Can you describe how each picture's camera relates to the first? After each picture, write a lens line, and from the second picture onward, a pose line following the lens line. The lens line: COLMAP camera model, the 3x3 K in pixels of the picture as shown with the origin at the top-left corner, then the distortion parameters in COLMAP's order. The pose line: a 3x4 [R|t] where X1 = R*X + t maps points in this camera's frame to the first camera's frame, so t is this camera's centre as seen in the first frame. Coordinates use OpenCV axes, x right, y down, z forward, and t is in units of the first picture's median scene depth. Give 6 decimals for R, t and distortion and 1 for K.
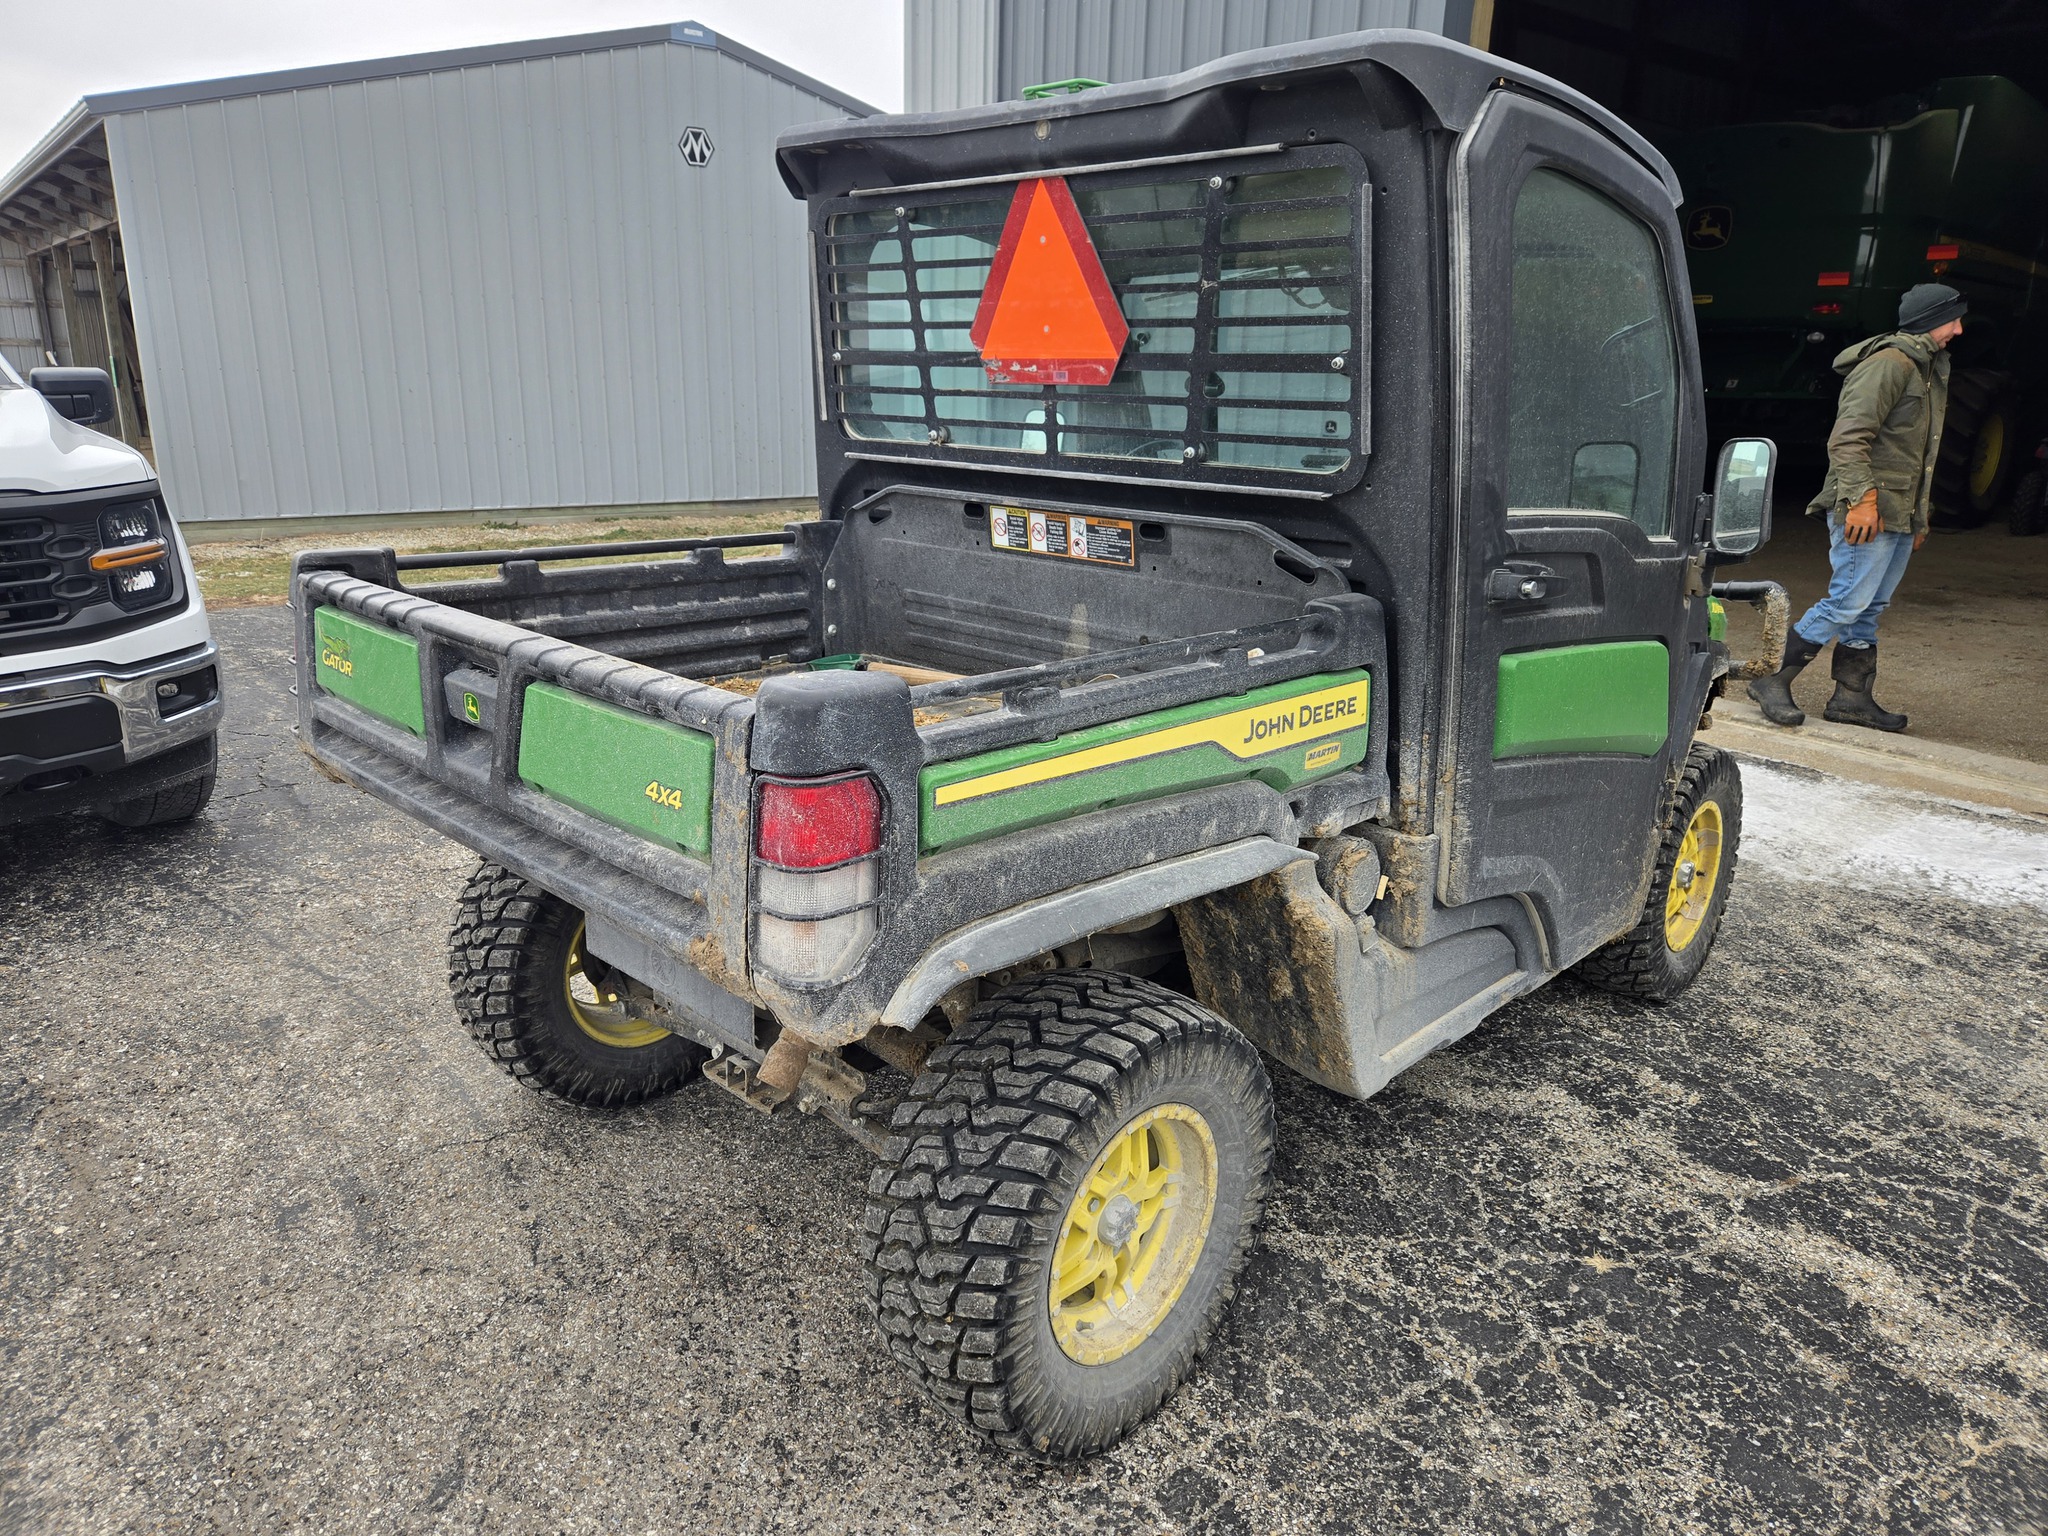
lens RADIAL K [[1378.1, 0, 1023.2], [0, 1378.1, 764.2], [0, 0, 1]] dist [0.071934, -0.058905]
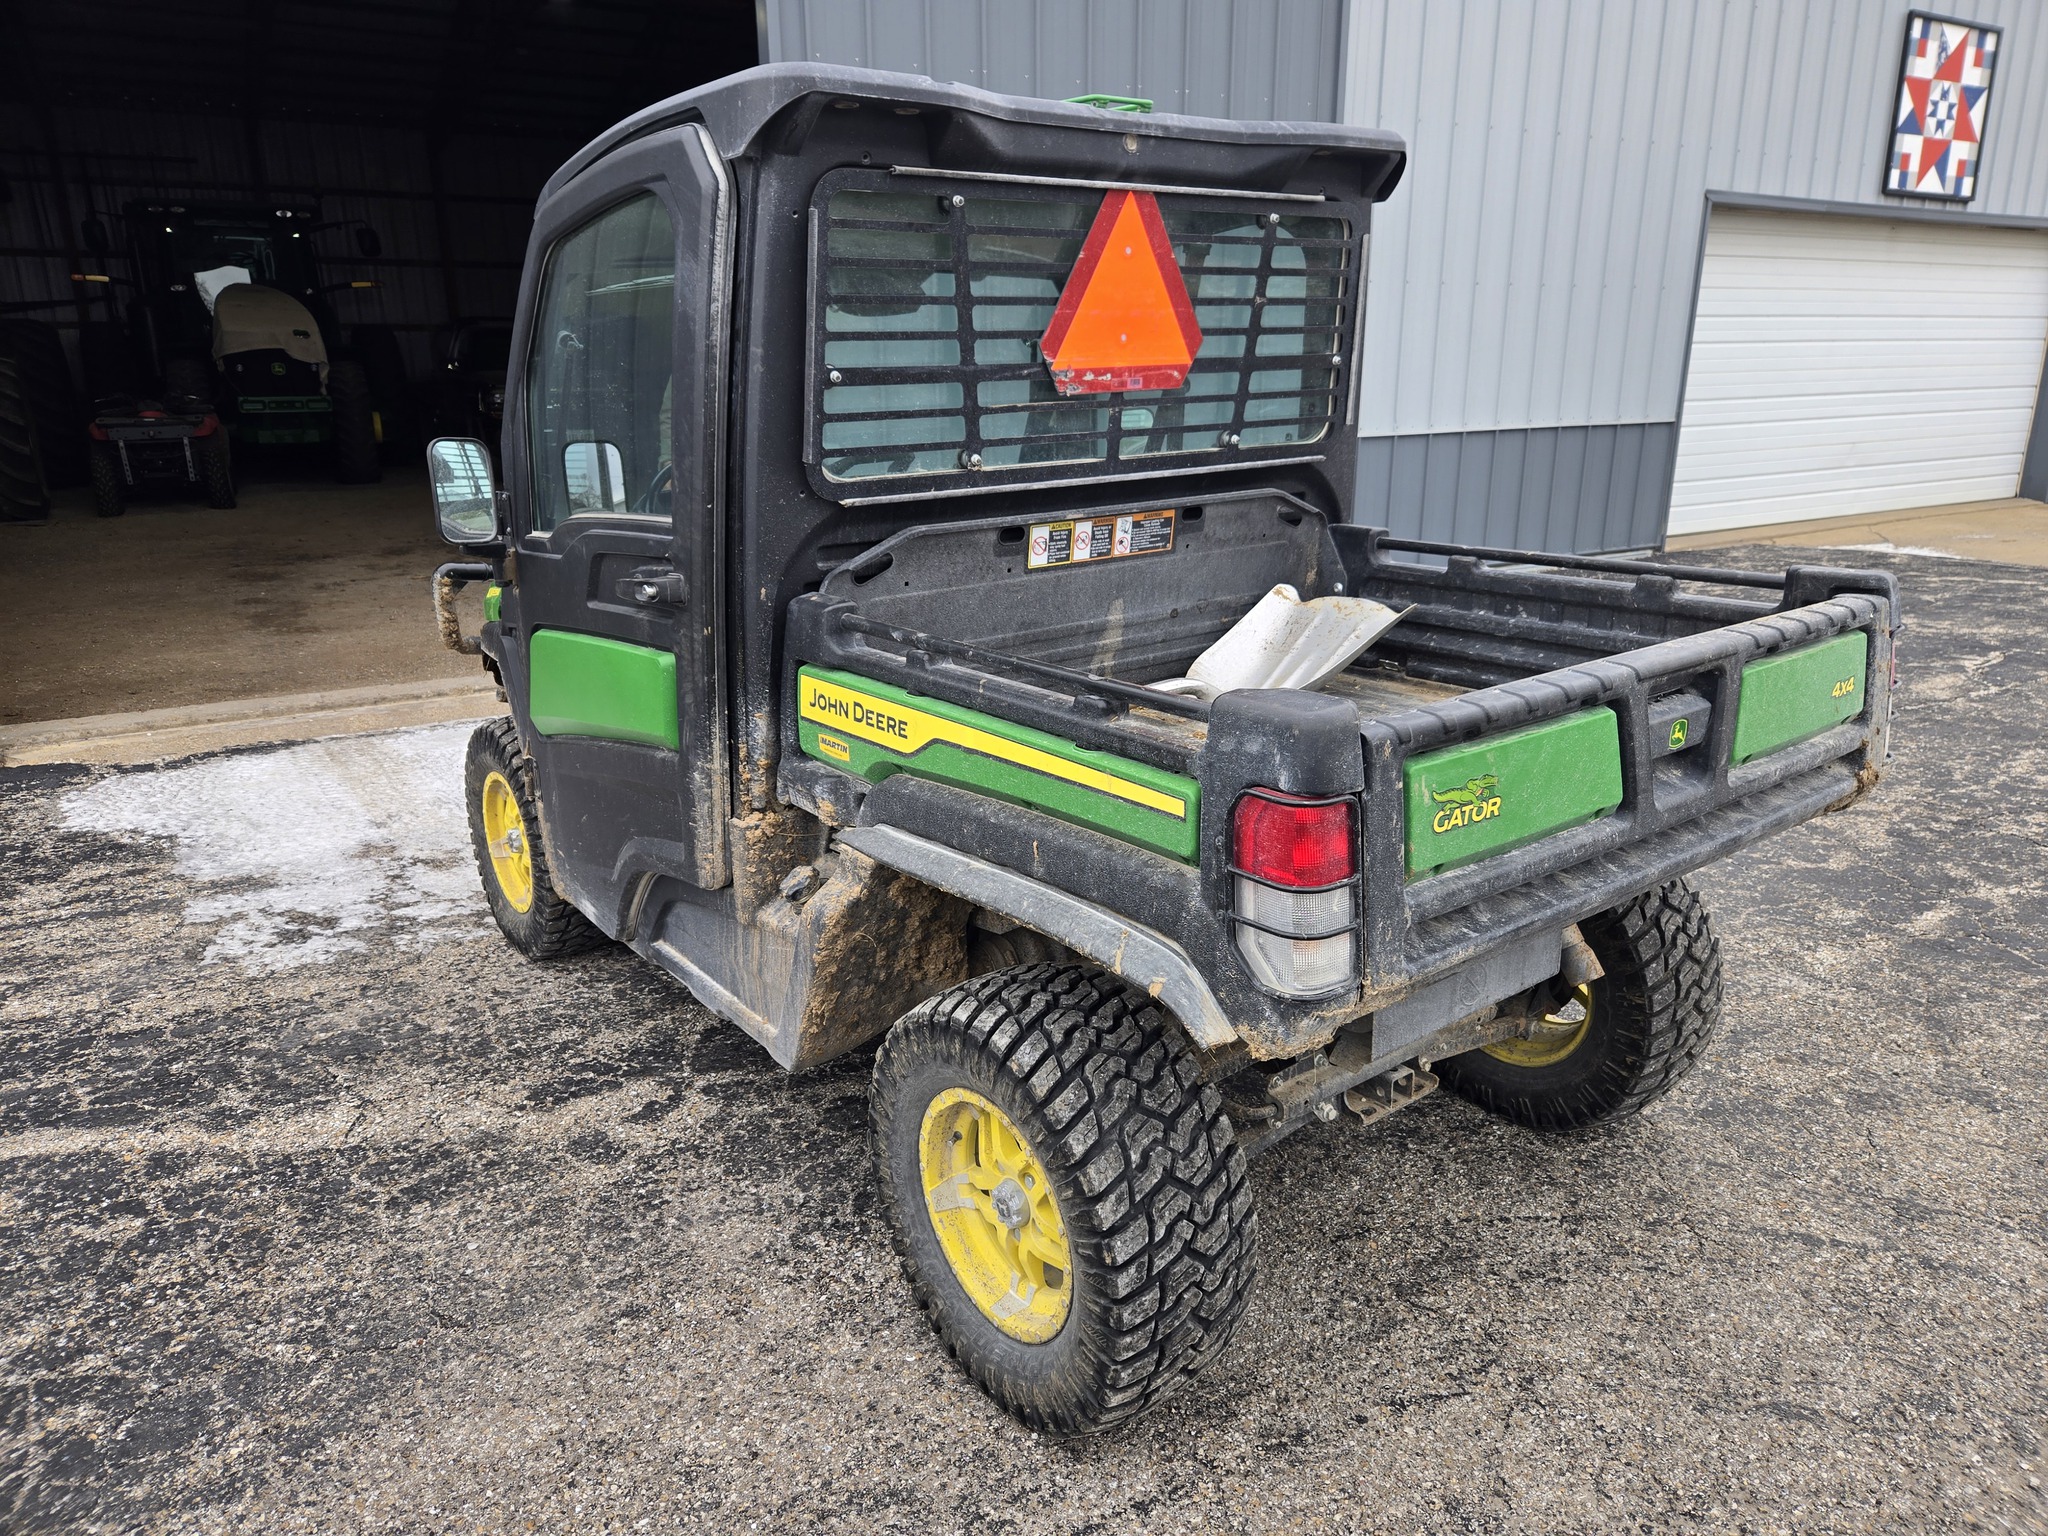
lens RADIAL K [[1378.1, 0, 1028.1], [0, 1378.1, 761.7], [0, 0, 1]] dist [0.071934, -0.058905]
pose [[0.153290, -0.305491, 0.939775, -1.066869], [0.291890, 0.922578, 0.252289, -0.308870], [-0.944088, 0.235637, 0.230592, 0.918846]]
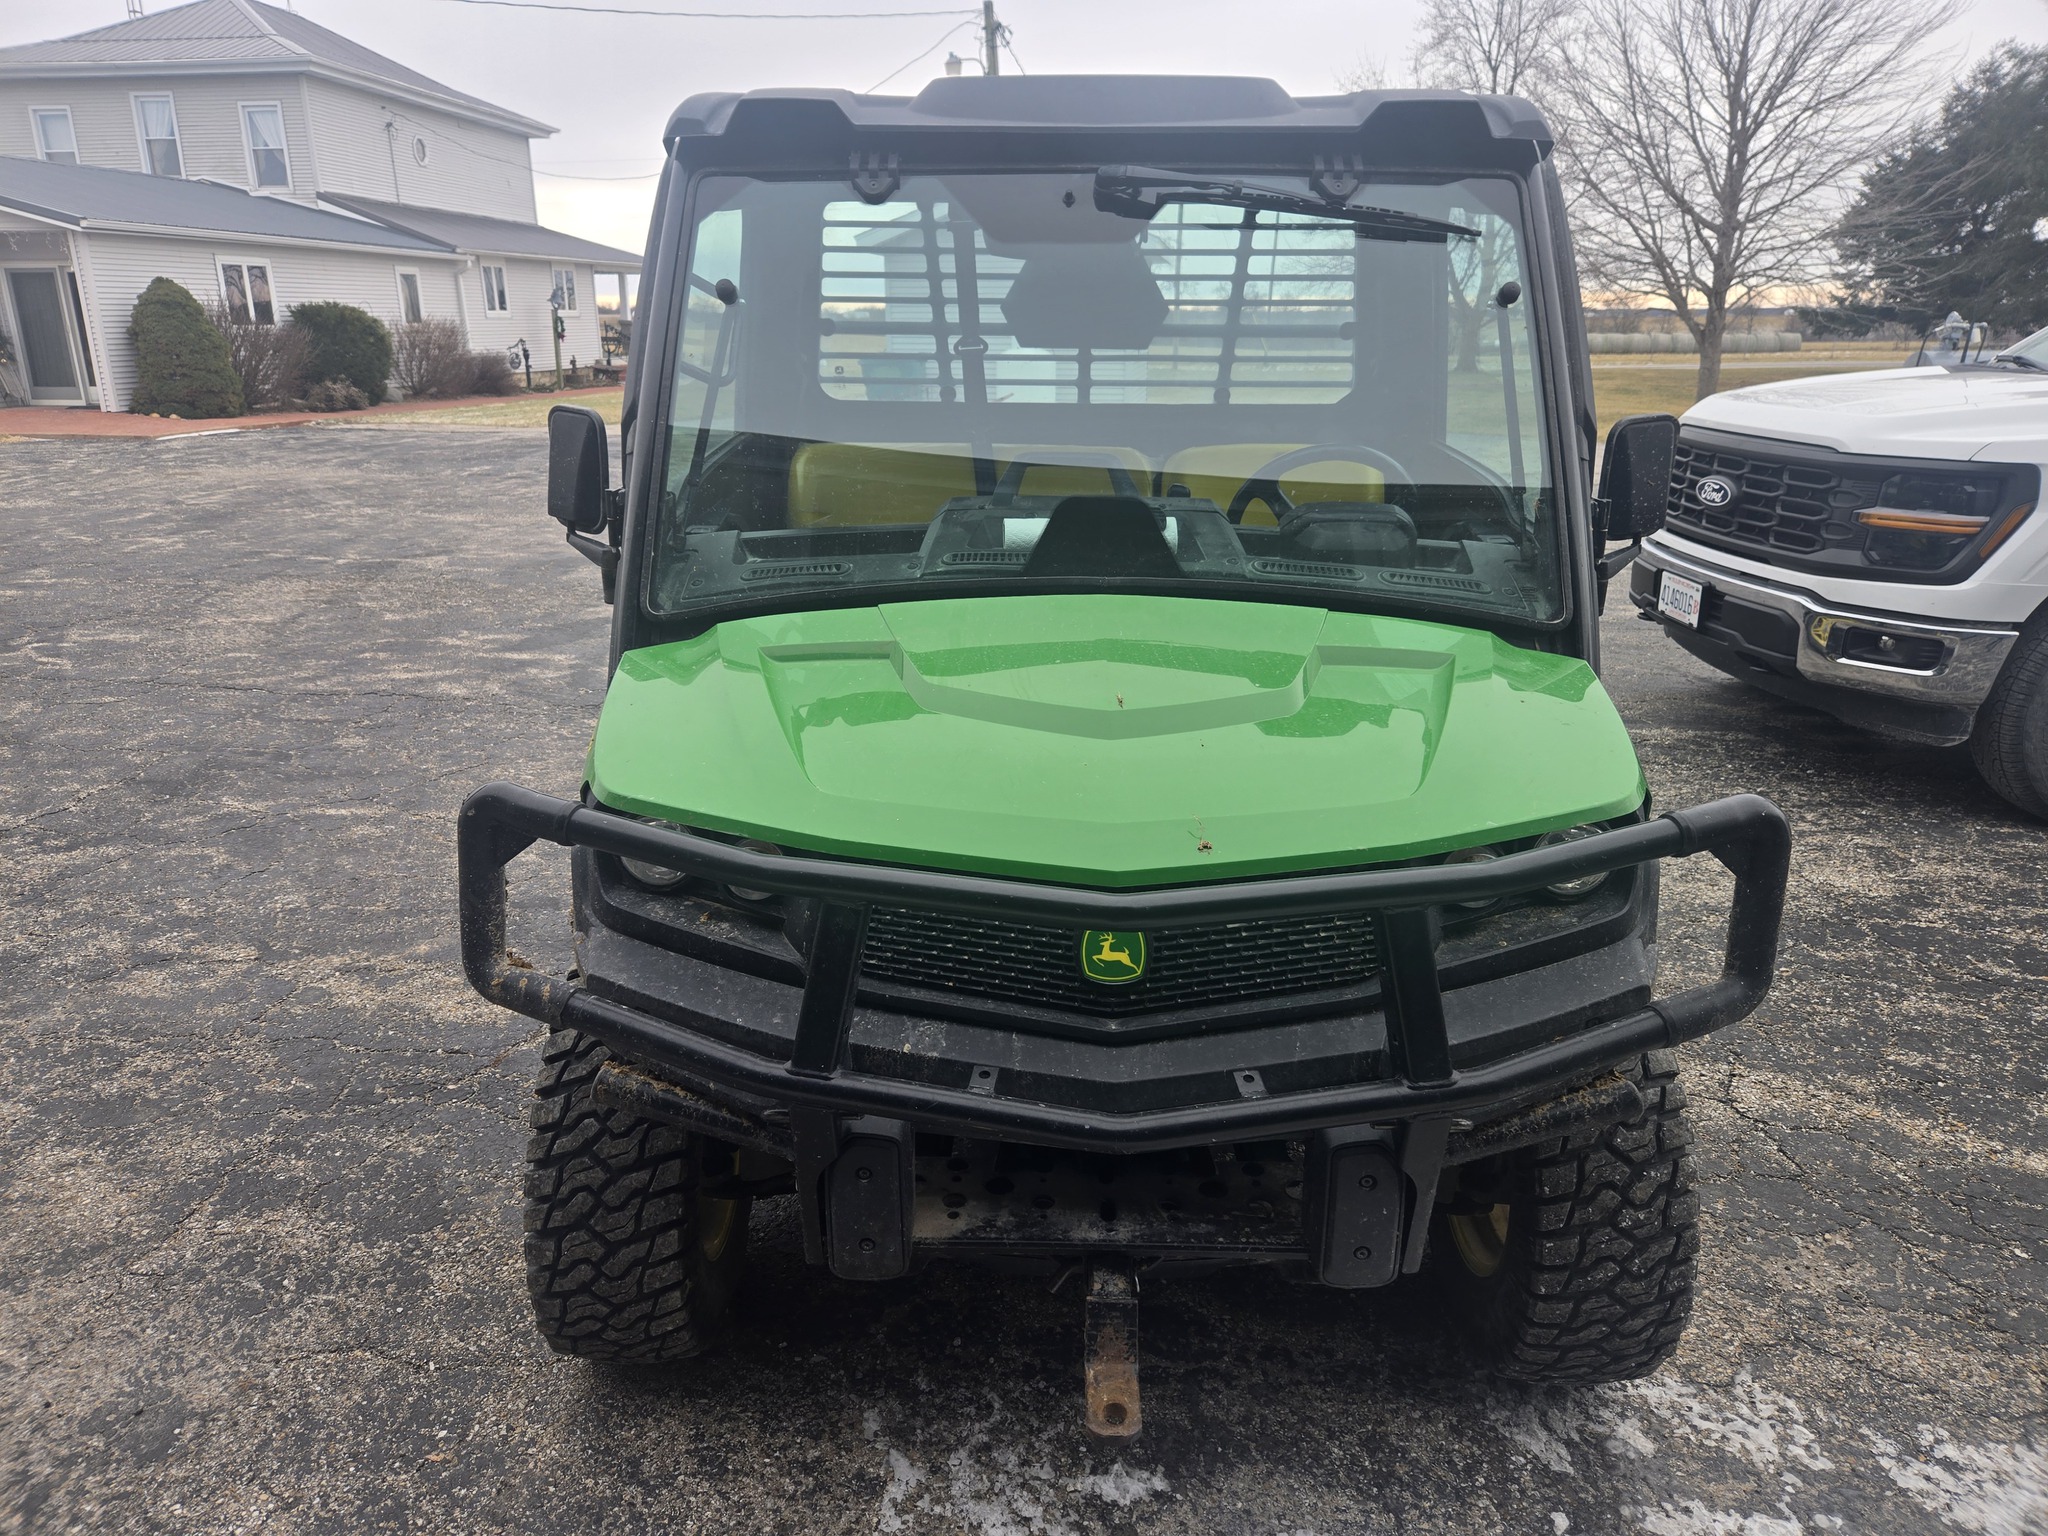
lens RADIAL K [[1378.1, 0, 1021.8], [0, 1378.1, 748.5], [0, 0, 1]] dist [0.071934, -0.058905]
pose [[-0.736776, 0.177793, -0.652342, 1.006007], [-0.209736, 0.857119, 0.470487, -0.568109], [0.642784, 0.483464, -0.594215, 1.971346]]
